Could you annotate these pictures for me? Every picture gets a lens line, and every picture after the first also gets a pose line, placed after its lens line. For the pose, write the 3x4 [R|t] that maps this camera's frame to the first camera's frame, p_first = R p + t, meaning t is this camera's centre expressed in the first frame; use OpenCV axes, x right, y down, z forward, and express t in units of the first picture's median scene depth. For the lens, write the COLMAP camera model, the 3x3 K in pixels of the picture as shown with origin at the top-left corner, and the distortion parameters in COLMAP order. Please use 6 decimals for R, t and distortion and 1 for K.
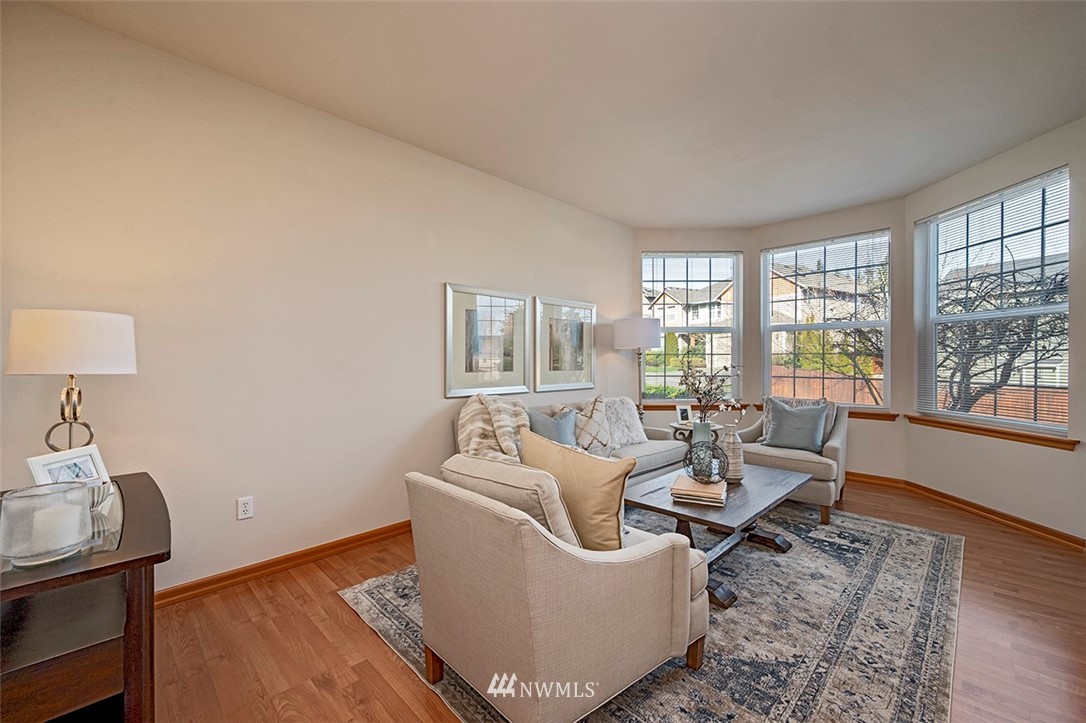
lens RADIAL K [[431.6, 0, 545.9], [0, 431.6, 364.5], [0, 0, 1]] dist [-0.001800, -0.000074]
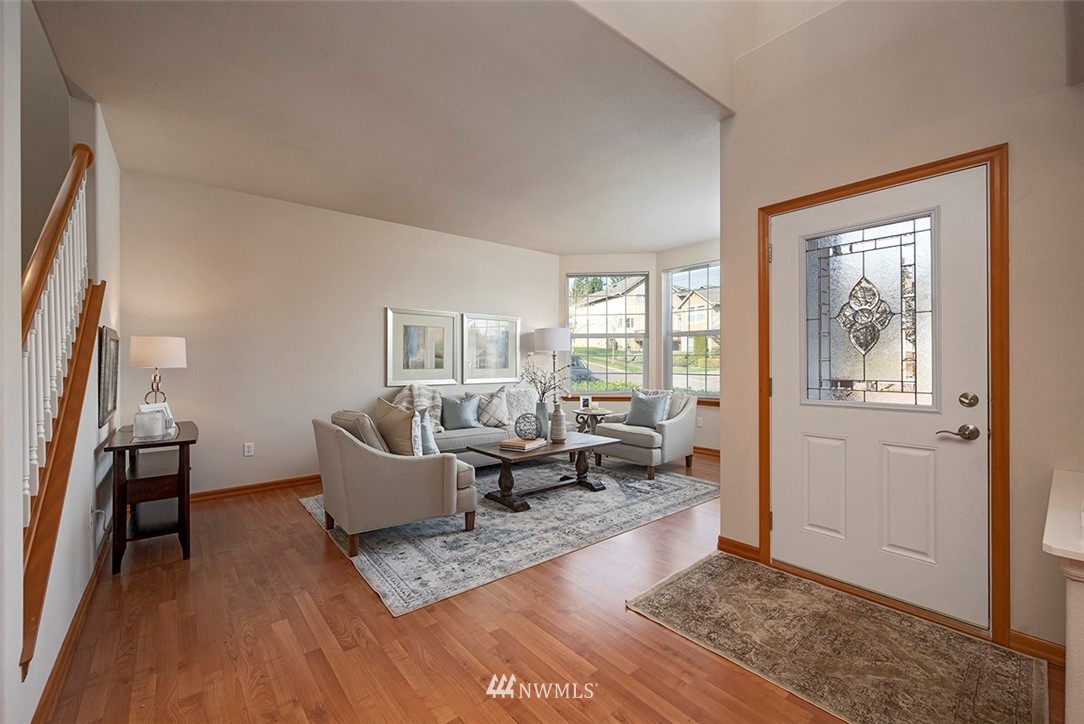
lens RADIAL K [[430.8, 0, 537.8], [0, 430.8, 363.5], [0, 0, 1]] dist [-0.001800, -0.000074]
pose [[0.995837, 0.000722, -0.091154, 0.435478], [-0.000992, 0.999995, -0.002920, 0.003707], [0.091152, 0.002999, 0.995833, -0.426655]]
